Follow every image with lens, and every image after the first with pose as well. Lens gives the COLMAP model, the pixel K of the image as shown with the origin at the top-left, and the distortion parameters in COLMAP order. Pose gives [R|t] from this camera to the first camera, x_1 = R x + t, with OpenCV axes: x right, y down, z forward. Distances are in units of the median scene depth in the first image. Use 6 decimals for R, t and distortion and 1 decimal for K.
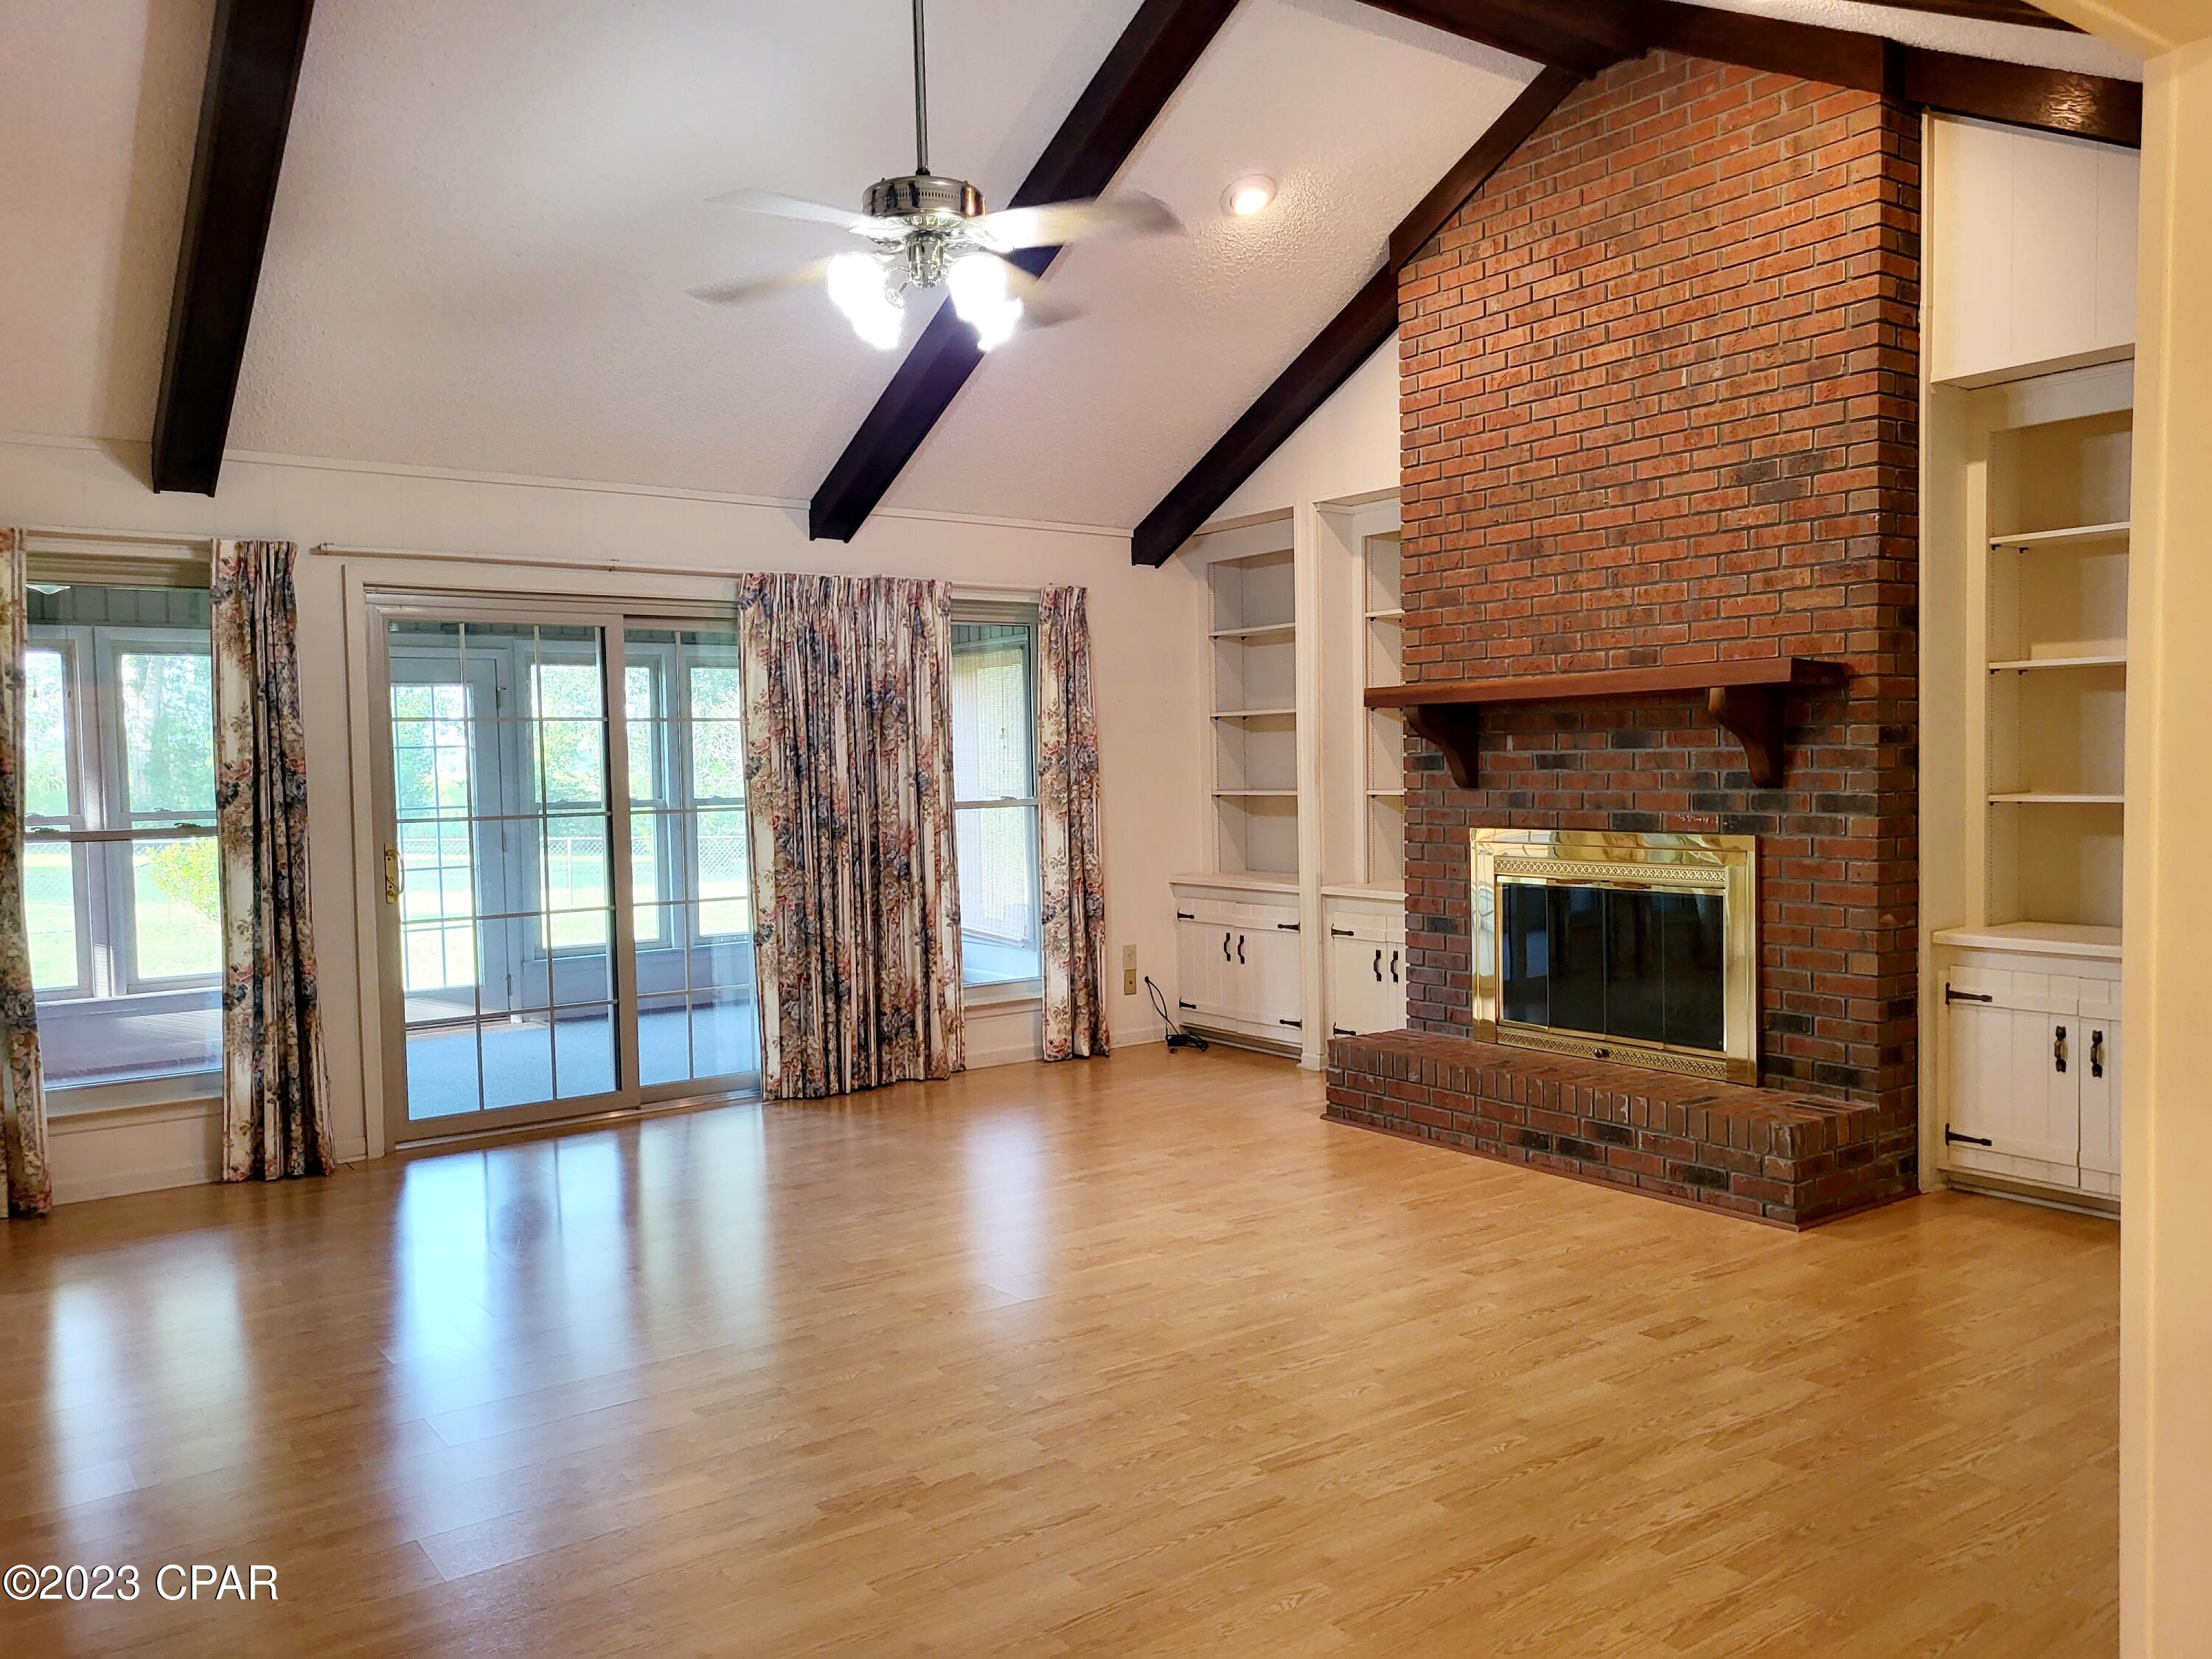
lens RADIAL K [[1700.5, 0, 1153.3], [0, 1700.5, 840.3], [0, 0, 1]] dist [0.055871, -0.062545]
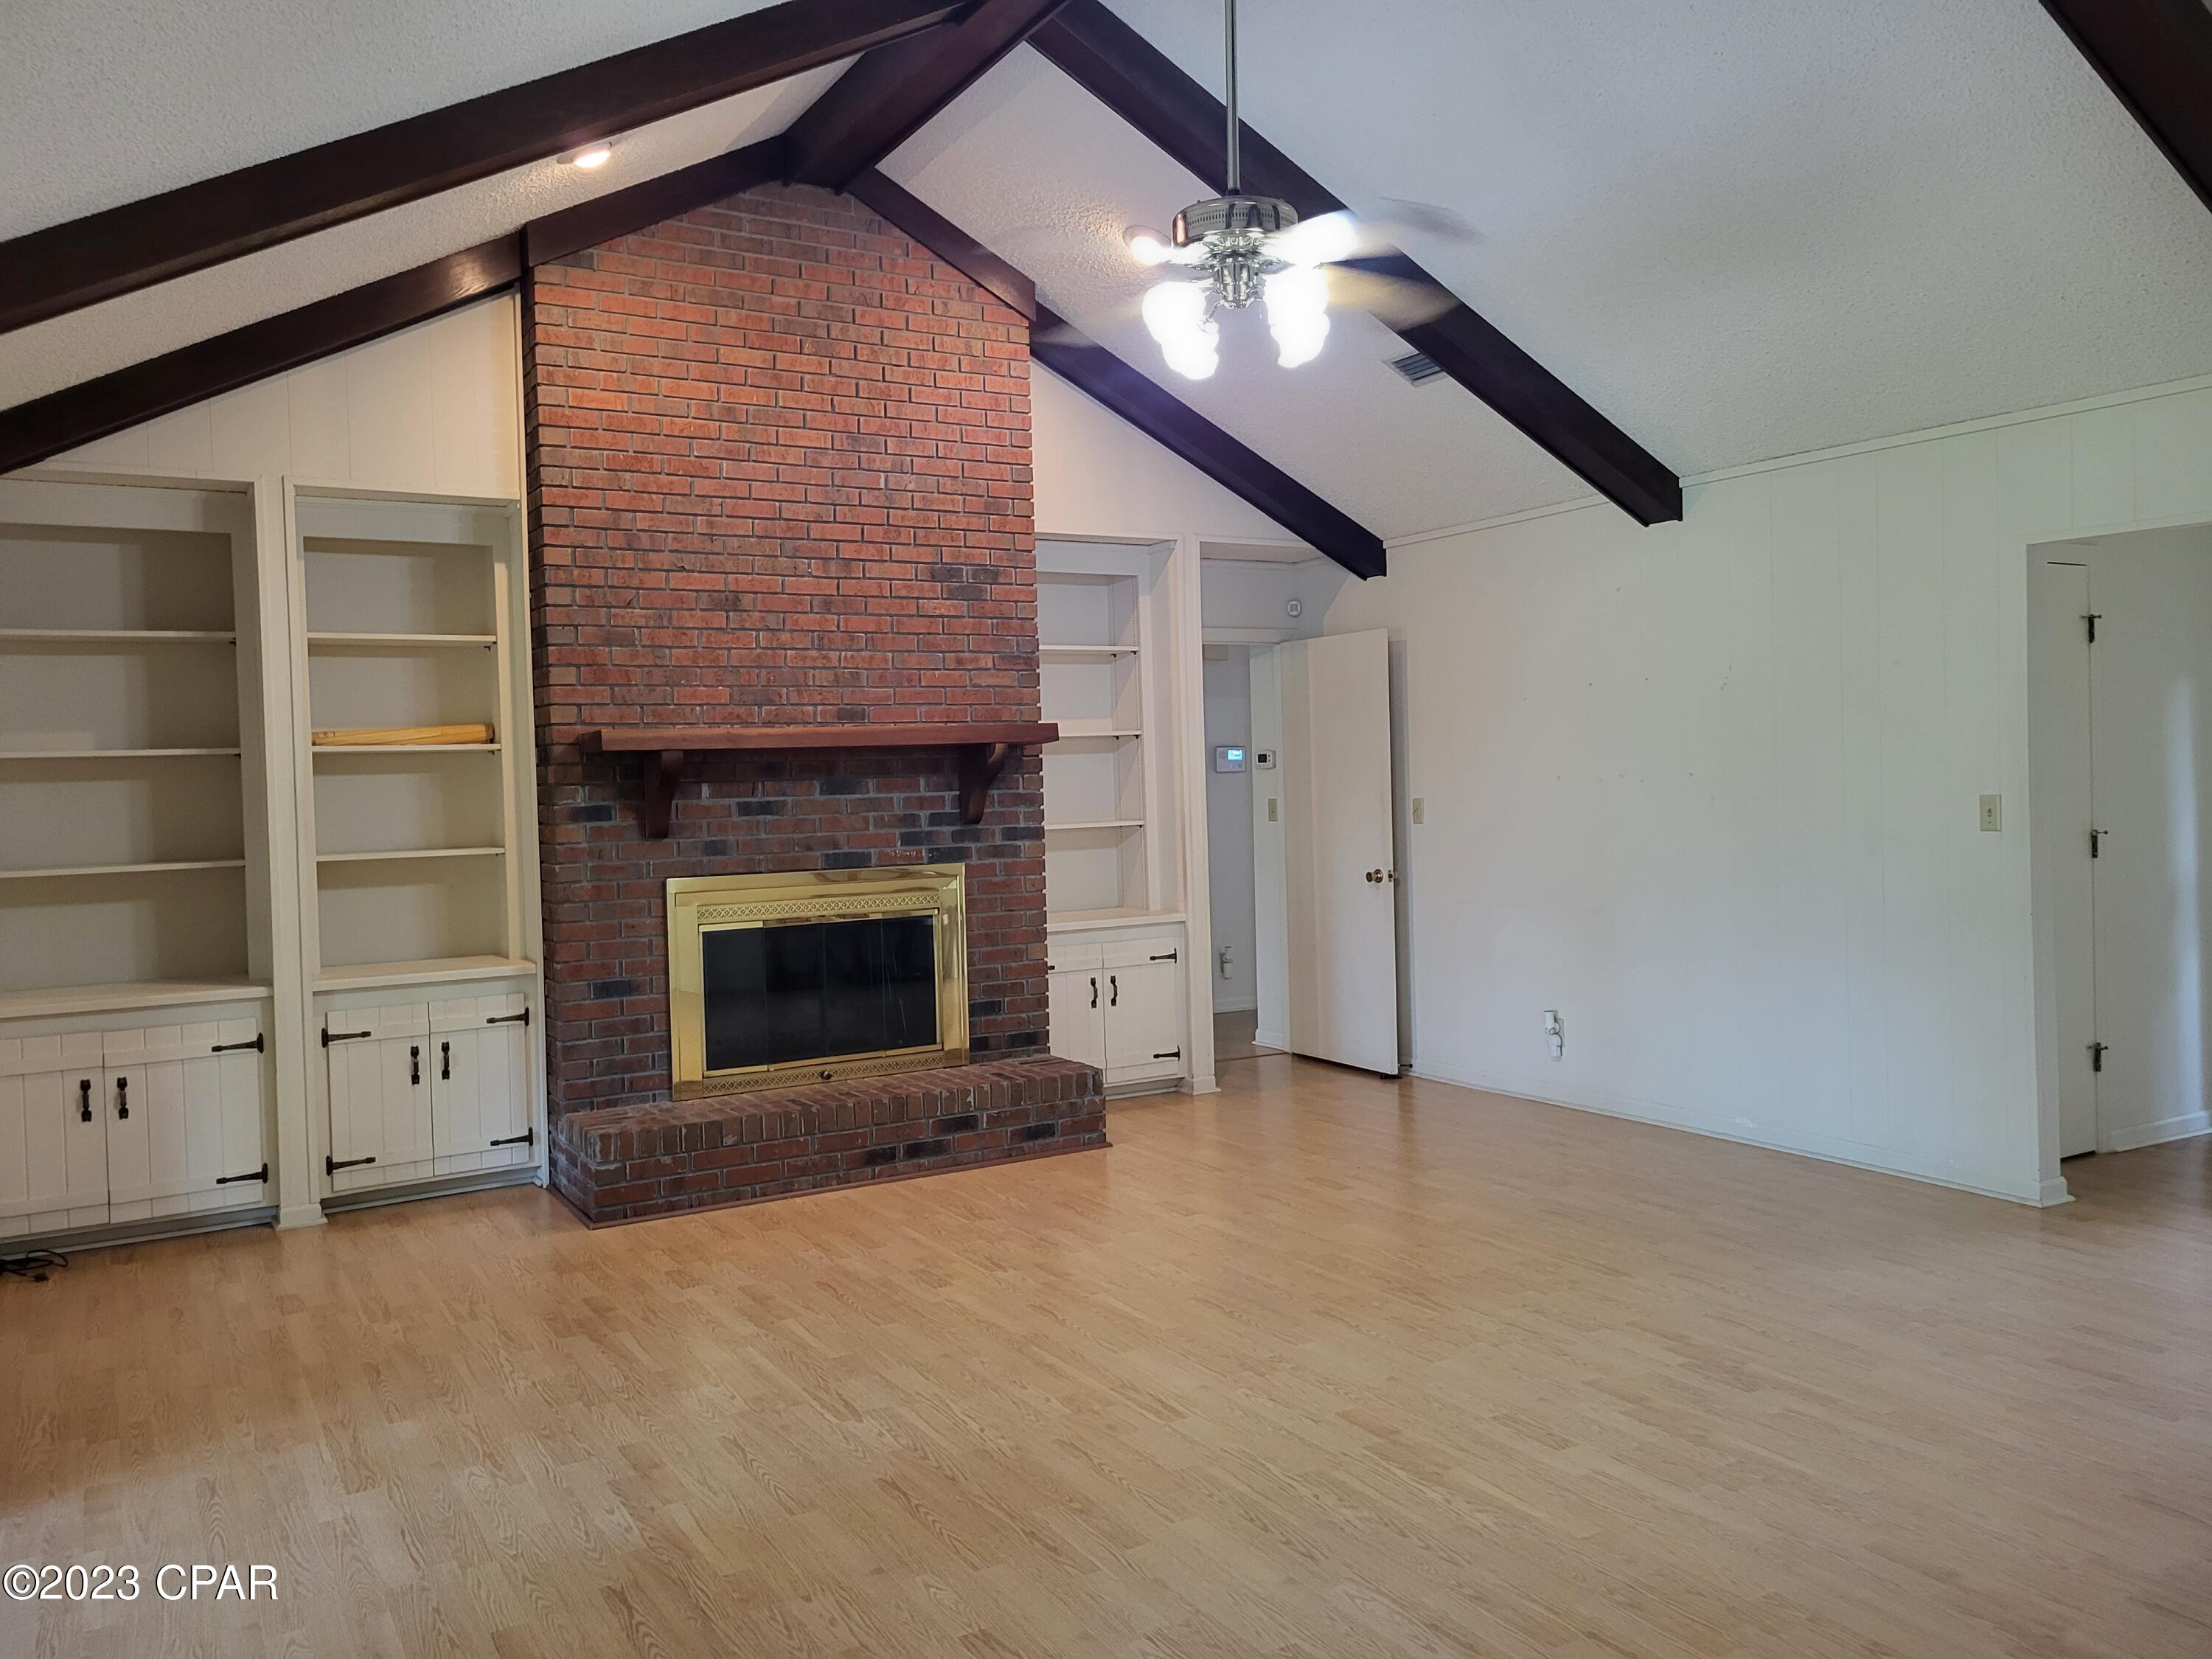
lens RADIAL K [[1661.0, 0, 1098.6], [0, 1661.0, 806.5], [0, 0, 1]] dist [0.042078, -0.006971]
pose [[0.111020, -0.005055, 0.993805, -0.818763], [0.071951, 0.997404, -0.002964, -0.031993], [-0.991210, 0.071835, 0.111095, 0.743091]]
